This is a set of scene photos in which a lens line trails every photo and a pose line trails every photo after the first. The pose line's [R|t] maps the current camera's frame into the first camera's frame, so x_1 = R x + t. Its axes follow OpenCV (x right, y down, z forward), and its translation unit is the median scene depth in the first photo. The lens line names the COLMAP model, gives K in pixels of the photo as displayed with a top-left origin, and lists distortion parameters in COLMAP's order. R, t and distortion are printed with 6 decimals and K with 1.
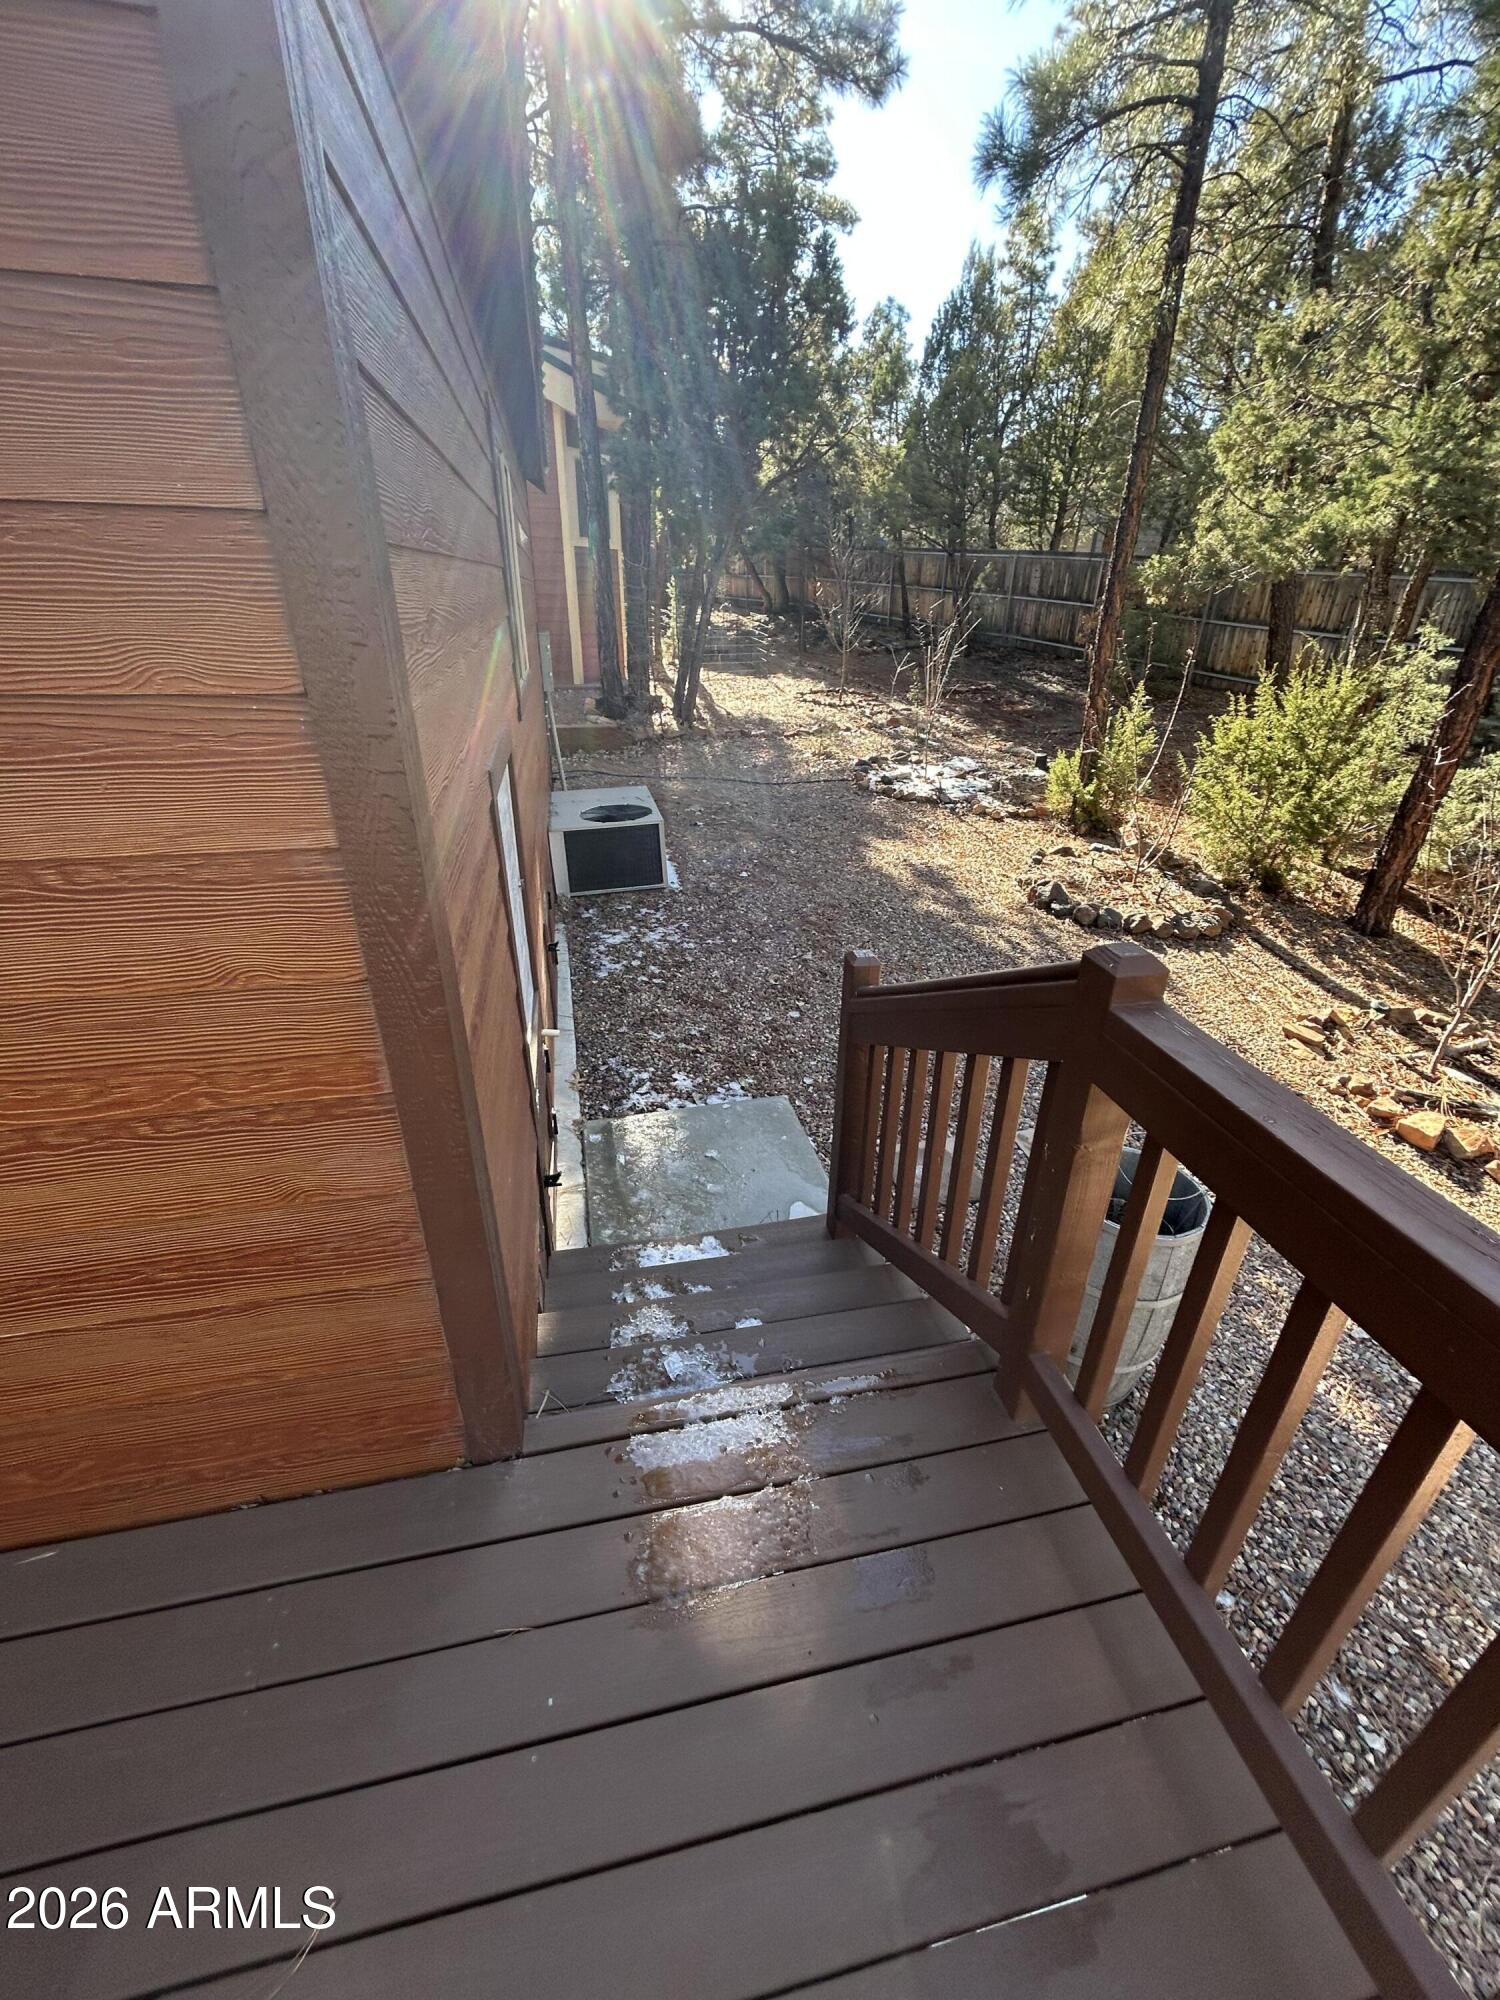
lens RADIAL K [[792.9, 0, 754.1], [0, 792.9, 993.0], [0, 0, 1]] dist [0.002802, 0.000153]
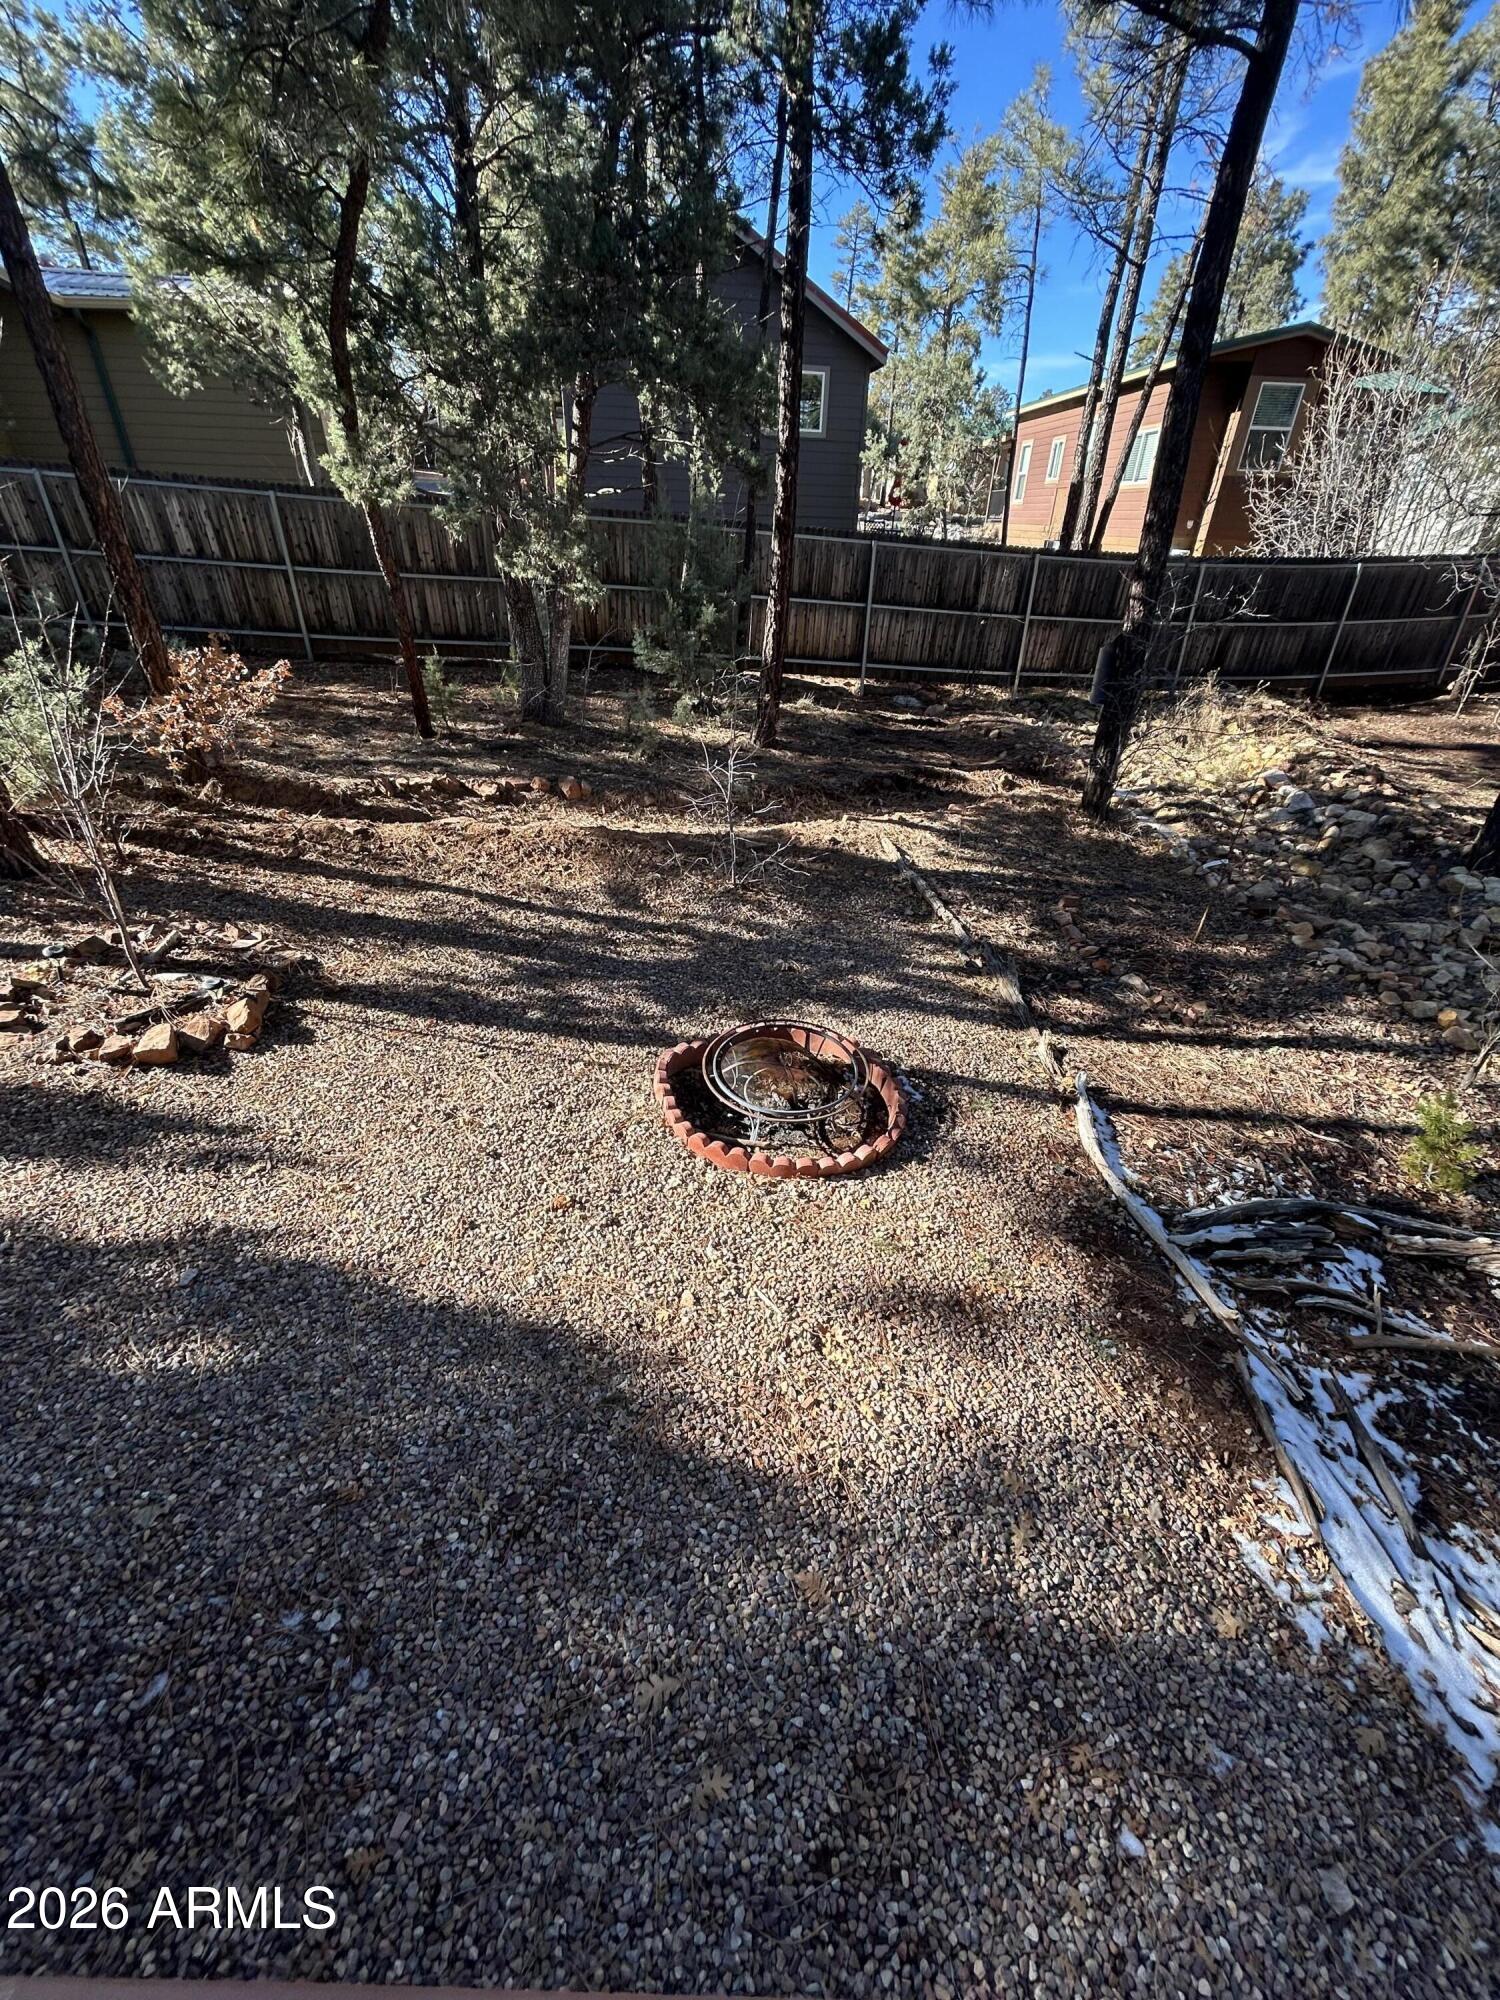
lens RADIAL K [[792.9, 0, 753.8], [0, 792.9, 1002.2], [0, 0, 1]] dist [0.002802, 0.000153]
pose [[0.221487, -0.511030, 0.830537, 0.196947], [0.416235, 0.819751, 0.393392, 0.043417], [-0.881869, 0.258567, 0.394273, -0.046191]]
